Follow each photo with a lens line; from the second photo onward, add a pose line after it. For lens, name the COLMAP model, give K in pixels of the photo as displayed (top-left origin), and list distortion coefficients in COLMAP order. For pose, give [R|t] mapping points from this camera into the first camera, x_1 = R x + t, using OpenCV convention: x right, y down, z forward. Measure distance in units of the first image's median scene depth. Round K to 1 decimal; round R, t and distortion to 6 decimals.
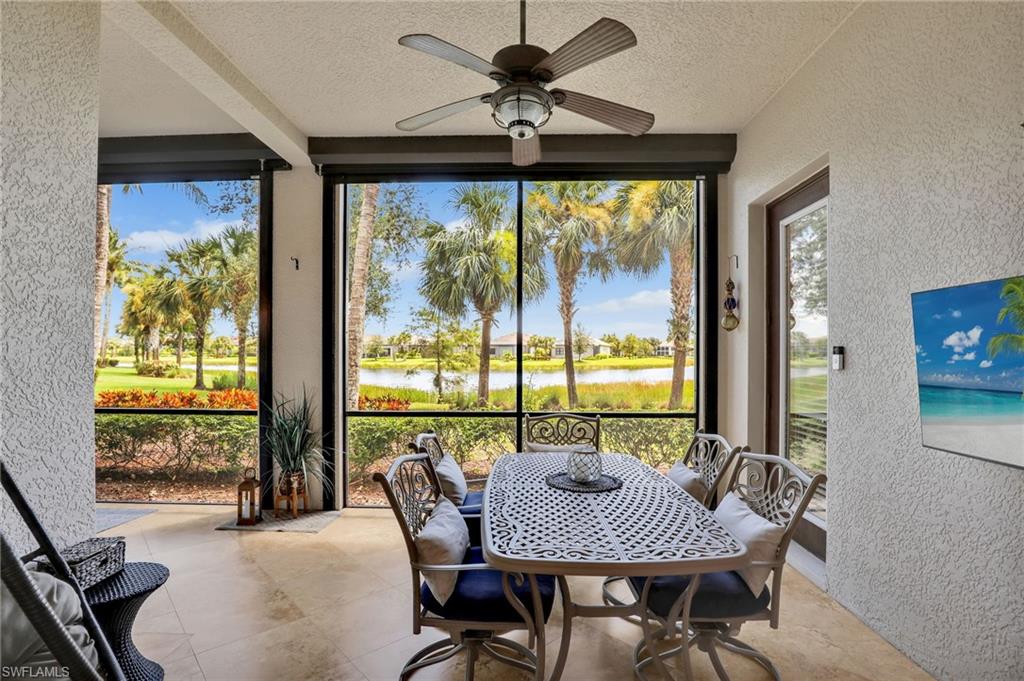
lens RADIAL K [[449.0, 0, 509.8], [0, 449.0, 357.3], [0, 0, 1]] dist [-0.035677, 0.008051]
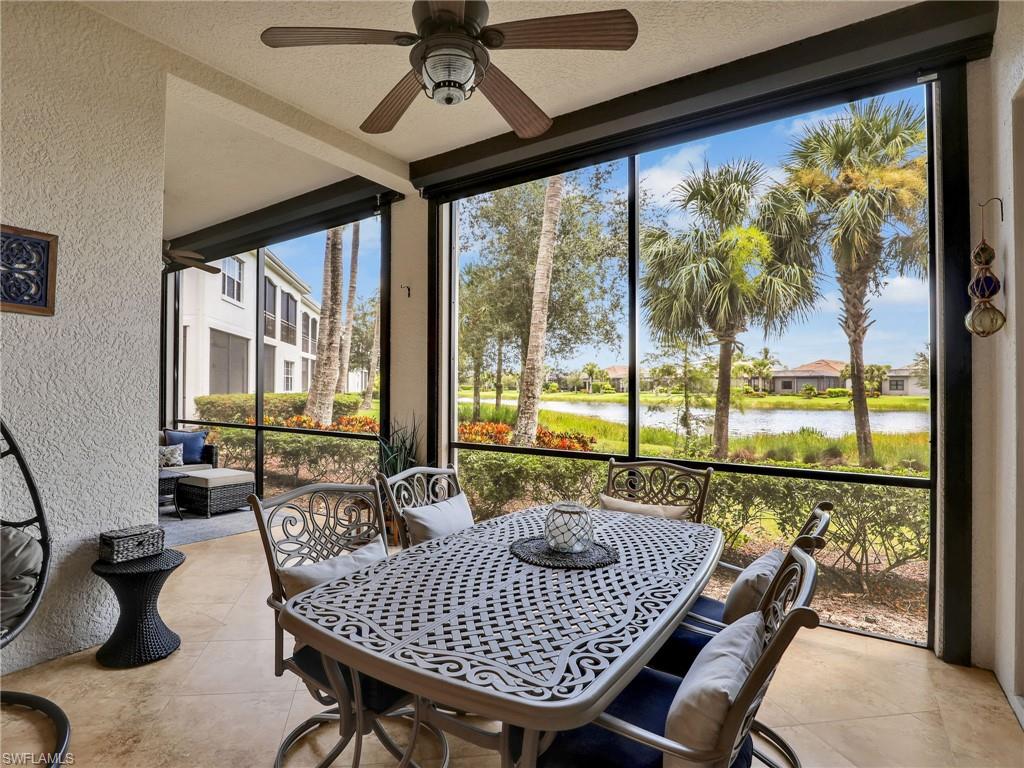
lens RADIAL K [[510.6, 0, 512.0], [0, 510.6, 384.0], [0, 0, 1]] dist [-0.032059, 0.006681]
pose [[0.841744, -0.002303, -0.539872, 0.344918], [-0.006909, 0.999863, -0.015038, 0.014030], [0.539833, 0.016389, 0.841613, 0.168888]]
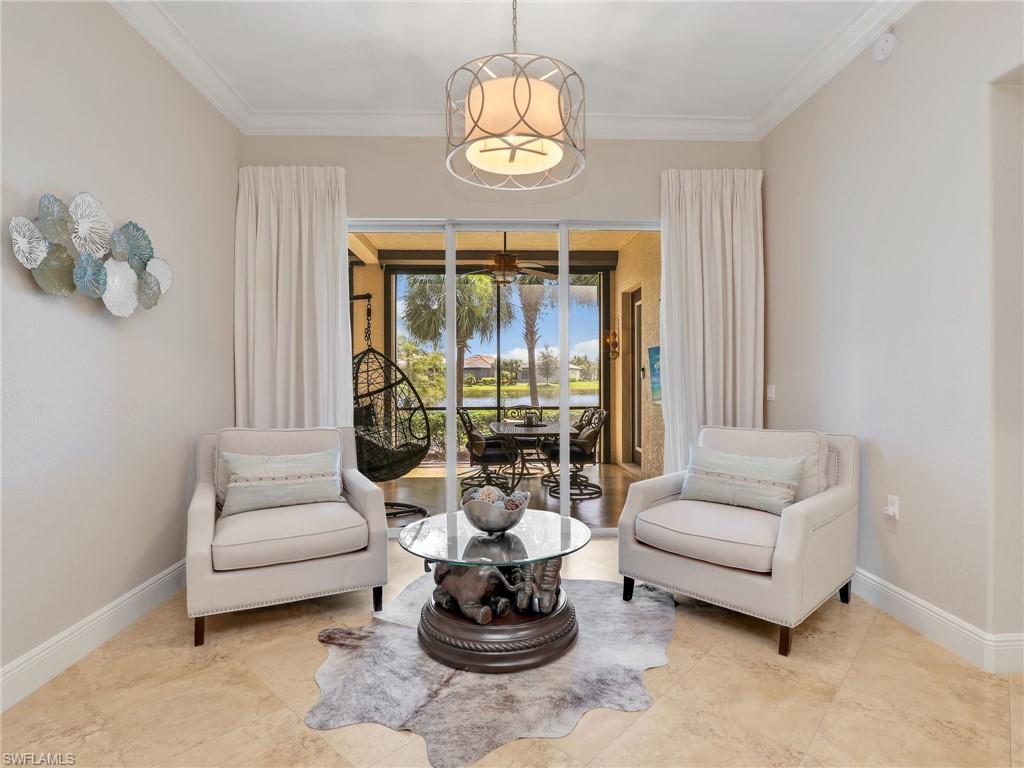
lens RADIAL K [[537.9, 0, 533.8], [0, 537.9, 379.9], [0, 0, 1]] dist [0.001298, -0.000034]
pose [[0.992584, -0.004925, 0.121460, -0.103675], [0.005547, 0.999973, -0.004784, 0.031647], [-0.121433, 0.005422, 0.992585, -1.177650]]
